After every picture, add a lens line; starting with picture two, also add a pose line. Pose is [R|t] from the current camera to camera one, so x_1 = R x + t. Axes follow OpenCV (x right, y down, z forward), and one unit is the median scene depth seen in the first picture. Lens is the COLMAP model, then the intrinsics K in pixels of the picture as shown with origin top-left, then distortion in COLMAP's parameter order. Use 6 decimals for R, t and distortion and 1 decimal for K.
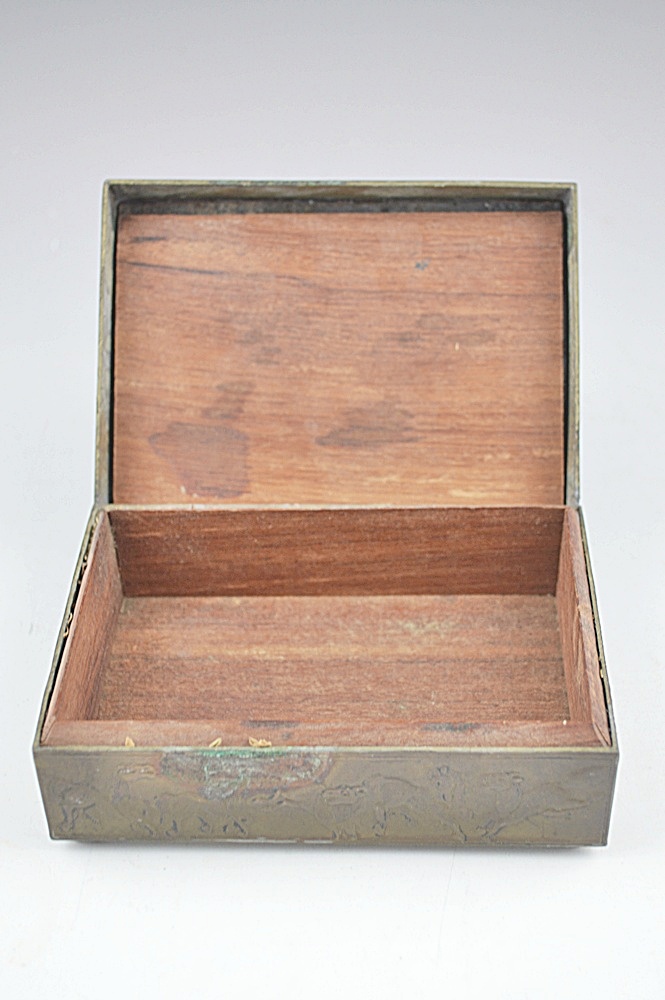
lens RADIAL K [[1502.1, 0, 333.1], [0, 1502.1, 506.4], [0, 0, 1]] dist [-0.013754, 0.000000]
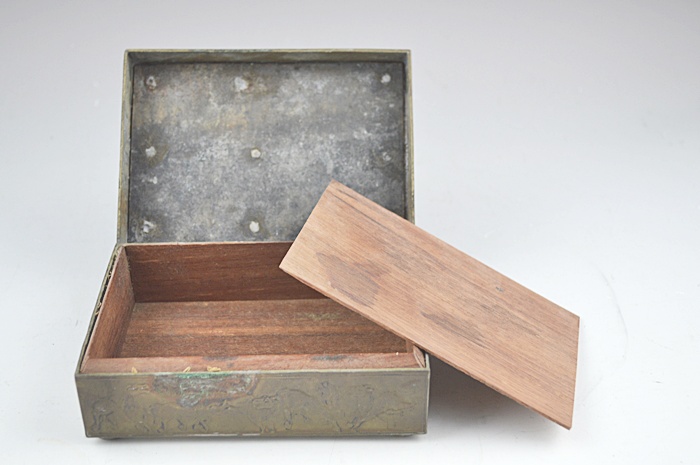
lens RADIAL K [[1051.5, 0, 347.1], [0, 1051.5, 229.4], [0, 0, 1]] dist [-0.013754, 0.000000]
pose [[0.999058, -0.010207, 0.042186, 0.042367], [0.014346, 0.994983, -0.099010, 0.101024], [-0.040963, 0.099522, 0.994192, -0.142679]]
